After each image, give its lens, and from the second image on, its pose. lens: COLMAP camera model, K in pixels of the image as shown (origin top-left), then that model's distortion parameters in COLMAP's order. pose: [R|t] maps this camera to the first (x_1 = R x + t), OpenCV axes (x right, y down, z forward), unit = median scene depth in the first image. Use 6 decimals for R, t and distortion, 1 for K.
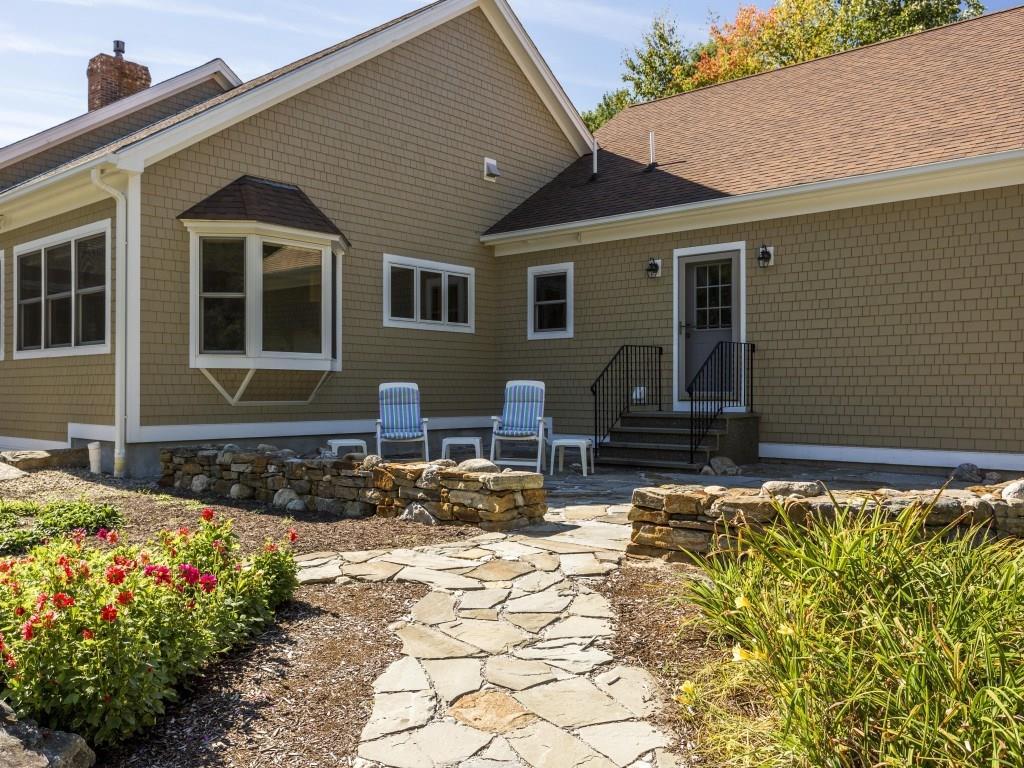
lens RADIAL K [[833.3, 0, 506.5], [0, 833.3, 382.2], [0, 0, 1]] dist [-0.006189, 0.005658]
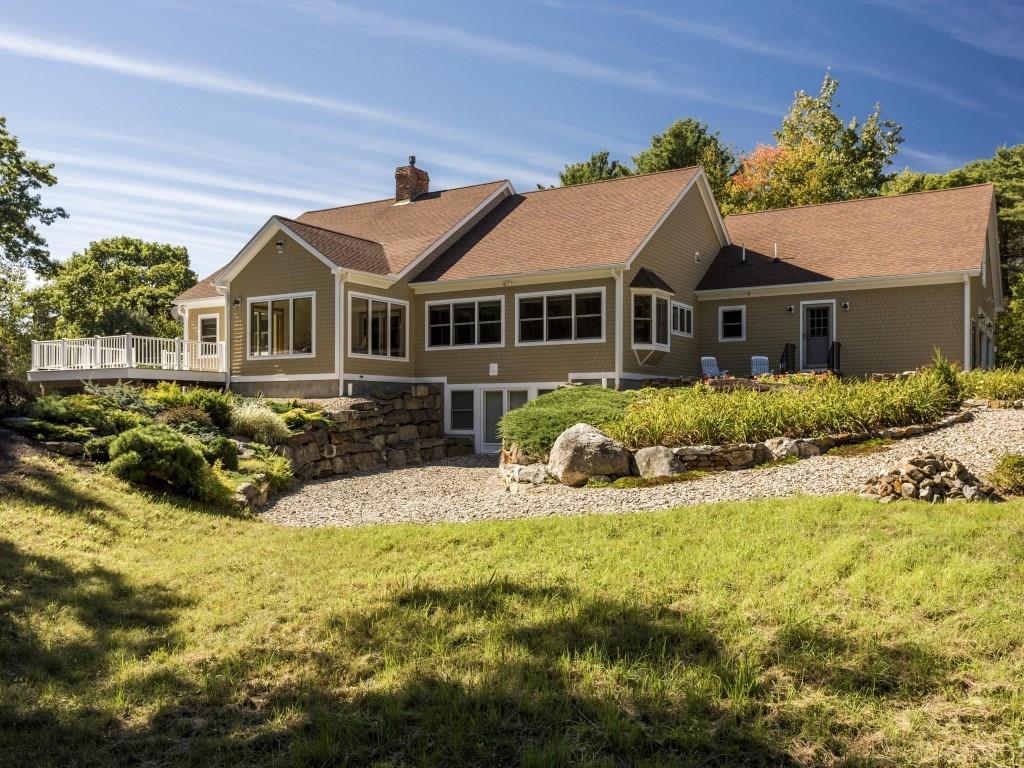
lens RADIAL K [[865.1, 0, 517.4], [0, 865.1, 393.3], [0, 0, 1]] dist [-0.002417, -0.002244]
pose [[0.987066, 0.003715, 0.160268, -0.959594], [-0.001703, 0.999918, -0.012694, 0.123142], [-0.160302, 0.012257, 0.986992, -1.218554]]
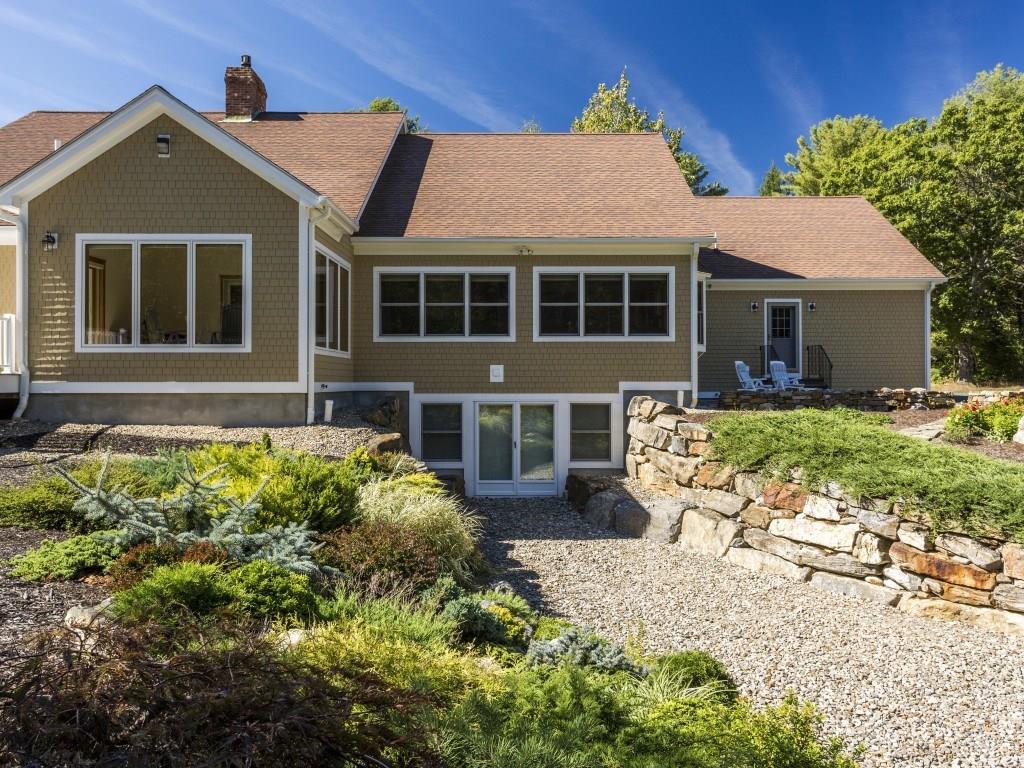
lens RADIAL K [[752.9, 0, 513.5], [0, 752.9, 378.3], [0, 0, 1]] dist [-0.005600, -0.000514]
pose [[0.764280, 0.002142, 0.644881, -1.523218], [-0.005804, 0.999977, 0.003557, 0.034776], [-0.644858, -0.006462, 0.764275, -0.017430]]
